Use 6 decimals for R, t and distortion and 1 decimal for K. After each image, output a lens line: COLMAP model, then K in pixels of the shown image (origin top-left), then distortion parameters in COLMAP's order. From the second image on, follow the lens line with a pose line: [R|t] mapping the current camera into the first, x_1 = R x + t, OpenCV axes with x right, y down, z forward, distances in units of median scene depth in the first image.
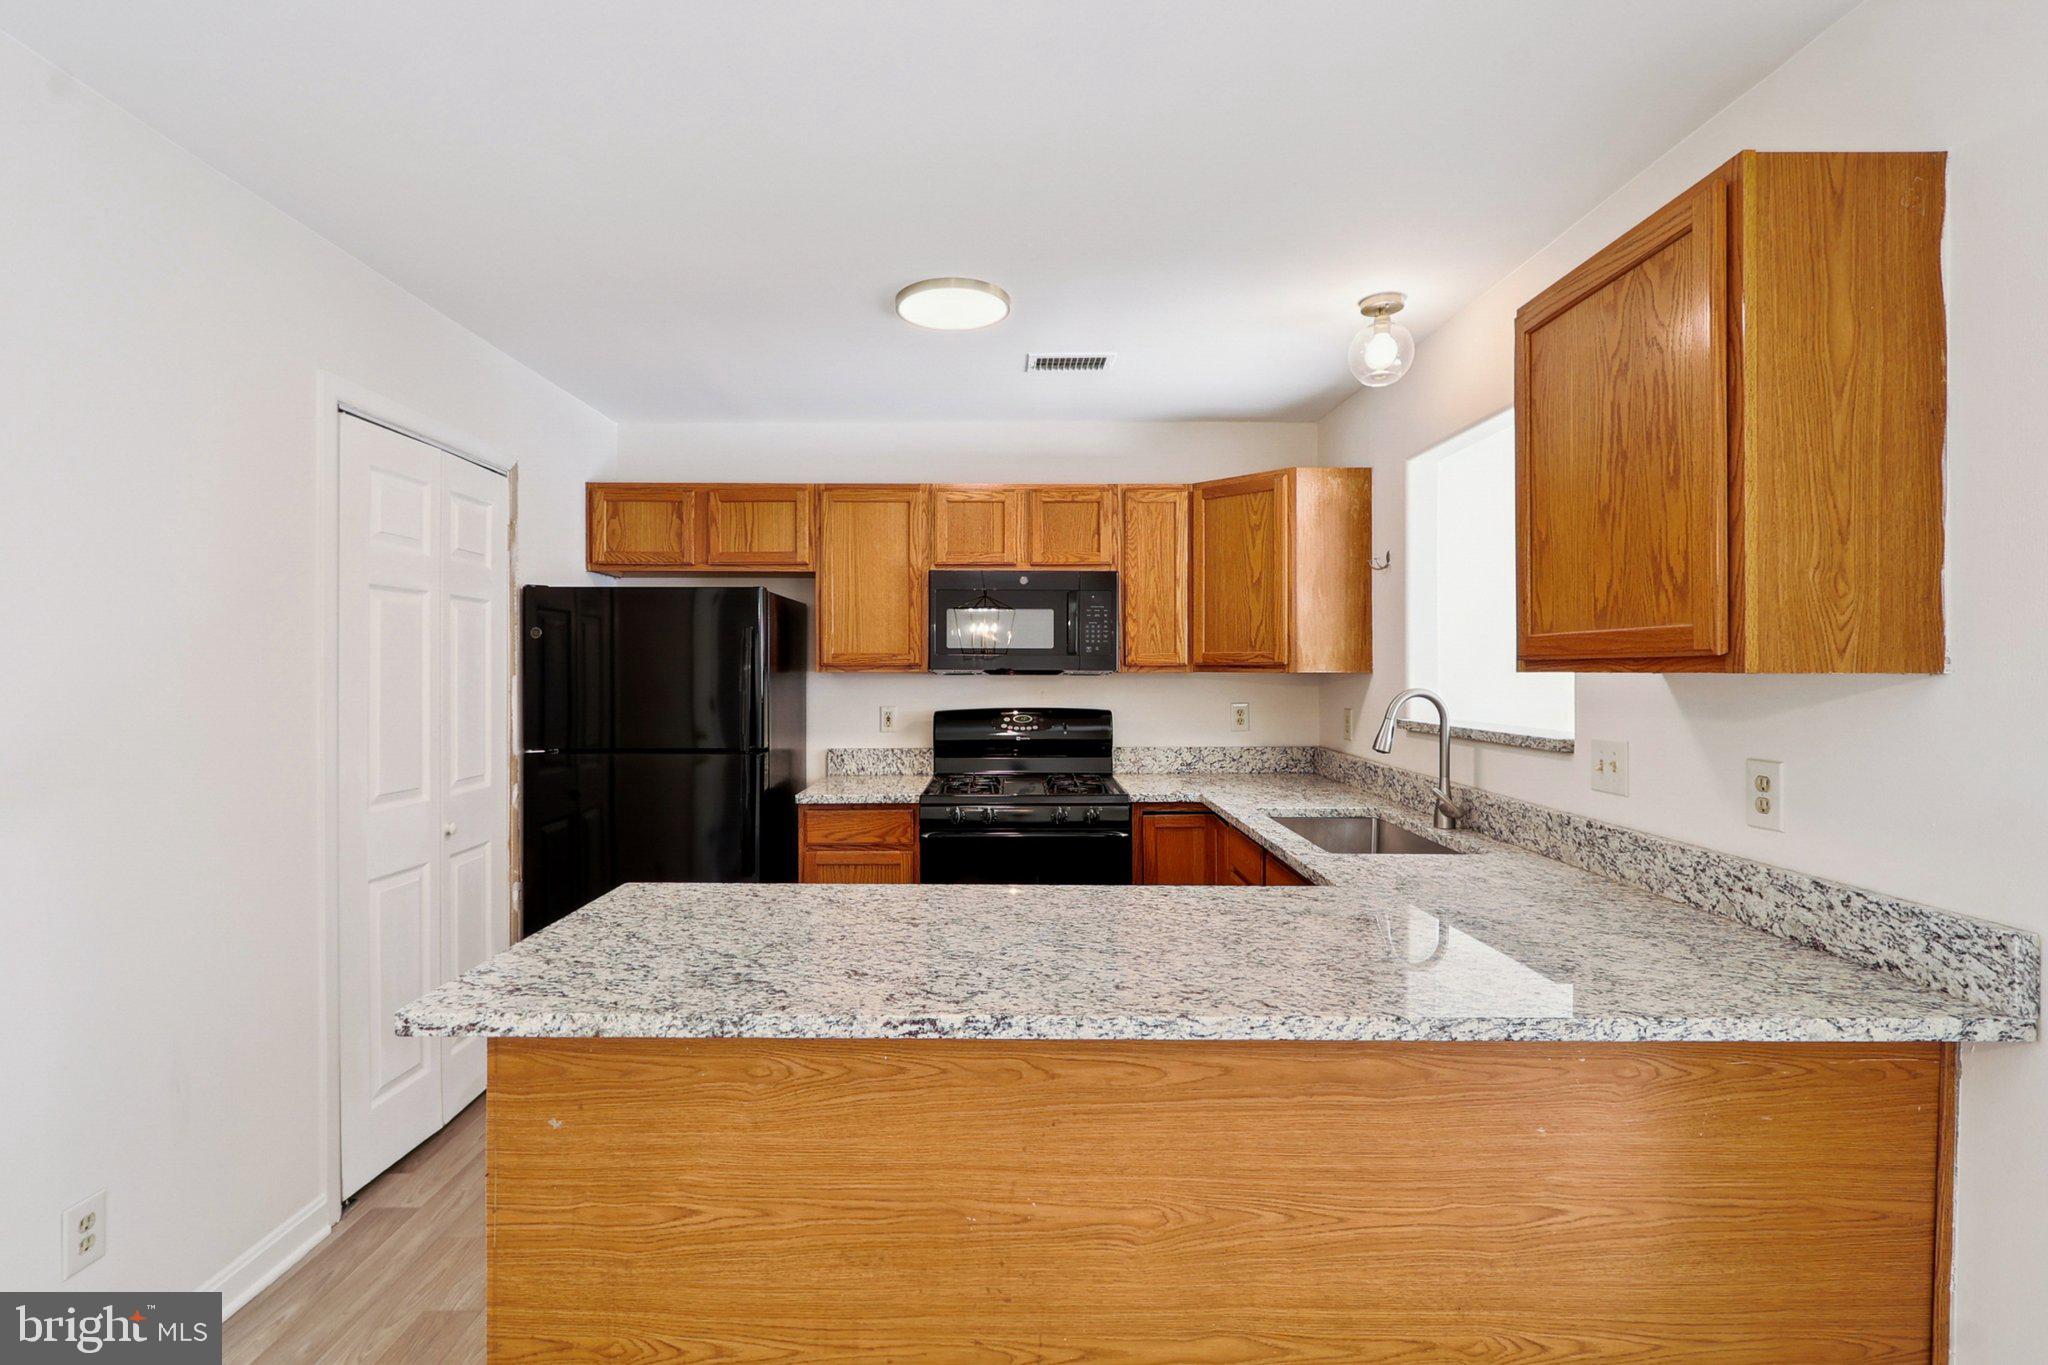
lens RADIAL K [[941.1, 0, 1013.0], [0, 941.1, 669.5], [0, 0, 1]] dist [0.004985, -0.002763]
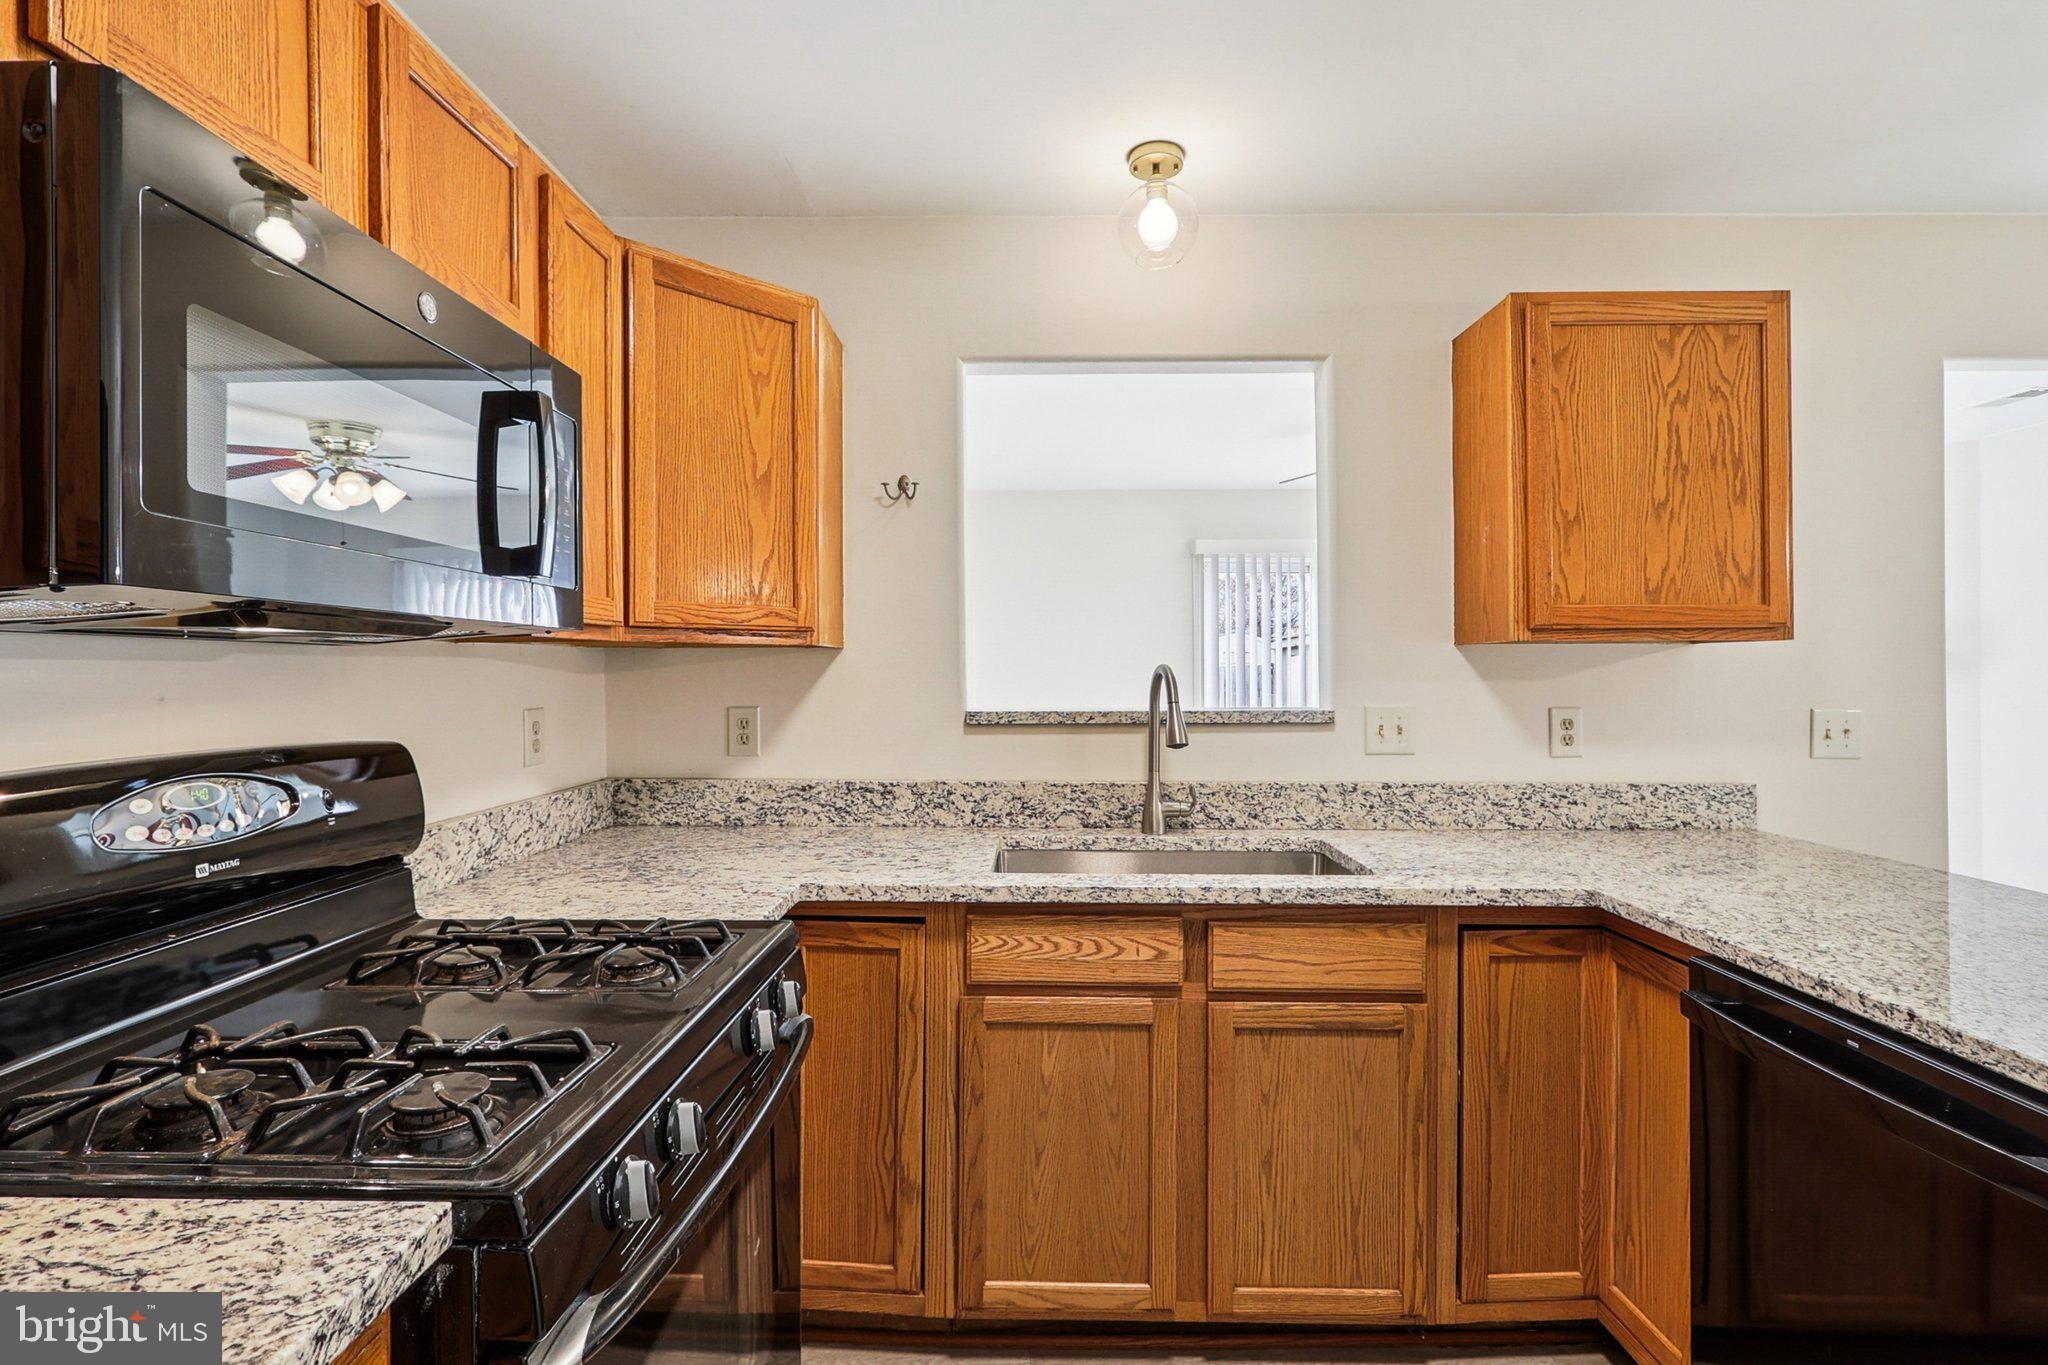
lens RADIAL K [[941.1, 0, 1025.6], [0, 941.1, 667.3], [0, 0, 1]] dist [0.004985, -0.002763]
pose [[0.021376, 0.002936, 0.999767, -0.593545], [0.003240, 0.999990, -0.003005, 0.038467], [-0.999766, 0.003304, 0.021366, 1.742334]]
